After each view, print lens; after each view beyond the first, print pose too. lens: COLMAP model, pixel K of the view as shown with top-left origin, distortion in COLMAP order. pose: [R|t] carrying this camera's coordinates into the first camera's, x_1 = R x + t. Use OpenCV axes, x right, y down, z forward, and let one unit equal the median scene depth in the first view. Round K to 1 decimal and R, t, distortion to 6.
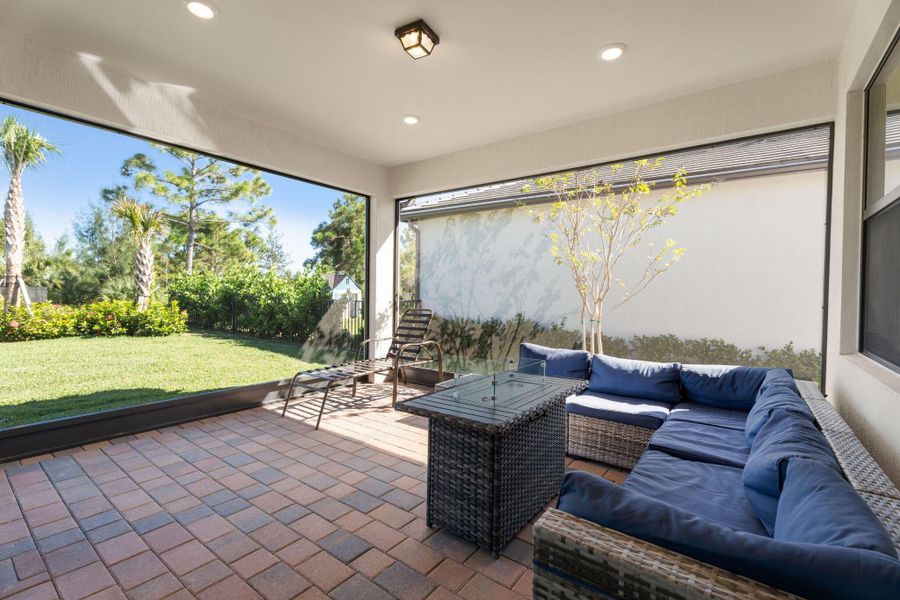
lens RADIAL K [[400.3, 0, 447.2], [0, 400.3, 297.2], [0, 0, 1]] dist [0.000595, -0.000033]
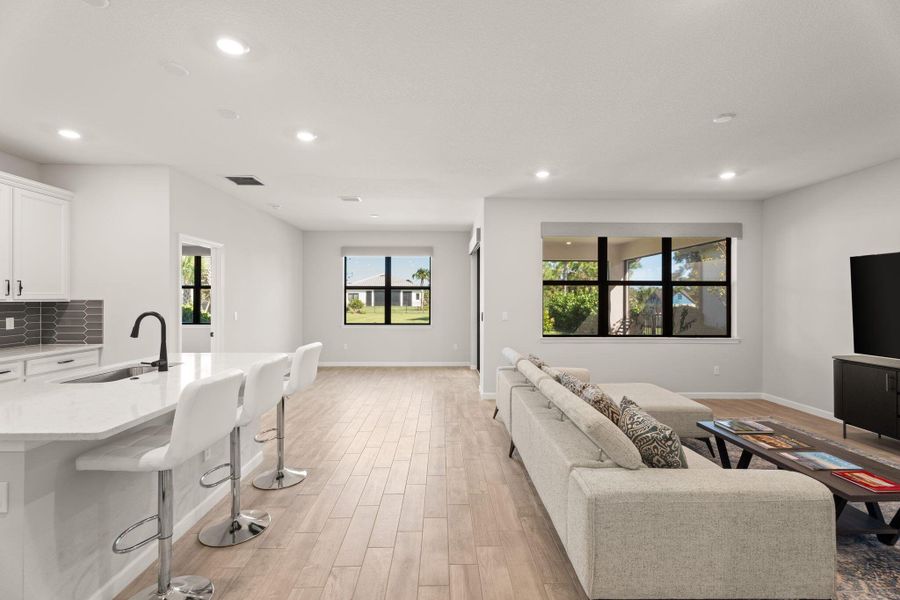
lens RADIAL K [[400.3, 0, 447.2], [0, 400.3, 297.2], [0, 0, 1]] dist [0.000595, -0.000033]
pose [[0.616828, -0.016488, -0.786925, 0.401241], [-0.004727, 0.999685, -0.024651, -0.009999], [0.787084, 0.018926, 0.616556, -0.392237]]
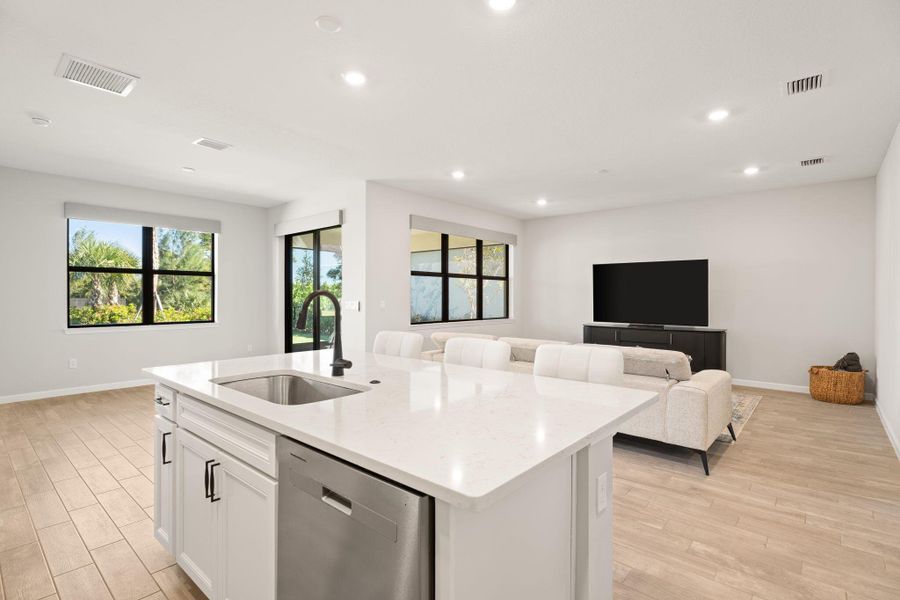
lens RADIAL K [[438.1, 0, 448.4], [0, 438.1, 295.7], [0, 0, 1]] dist [-0.009550, -0.000250]
pose [[0.997633, -0.011532, -0.067788, 0.163091], [0.010443, 0.999811, -0.016392, -0.000743], [0.067964, 0.015645, 0.997565, -0.558610]]
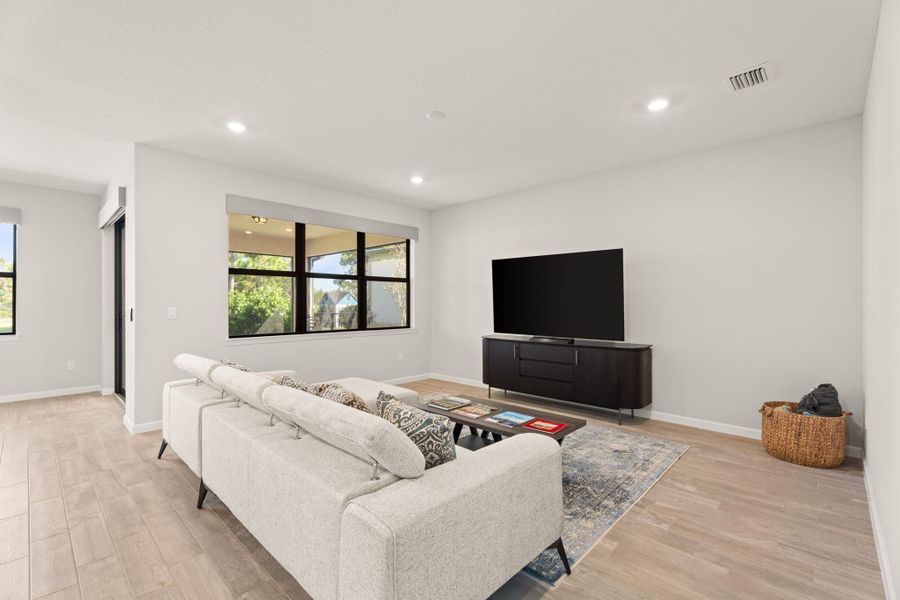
lens RADIAL K [[400.9, 0, 451.6], [0, 400.9, 301.4], [0, 0, 1]] dist [0.000785, 0.000119]
pose [[0.994046, -0.015406, -0.107869, 0.343082], [0.013509, 0.999741, -0.018291, 0.000594], [0.108123, 0.016725, 0.993997, -0.361251]]
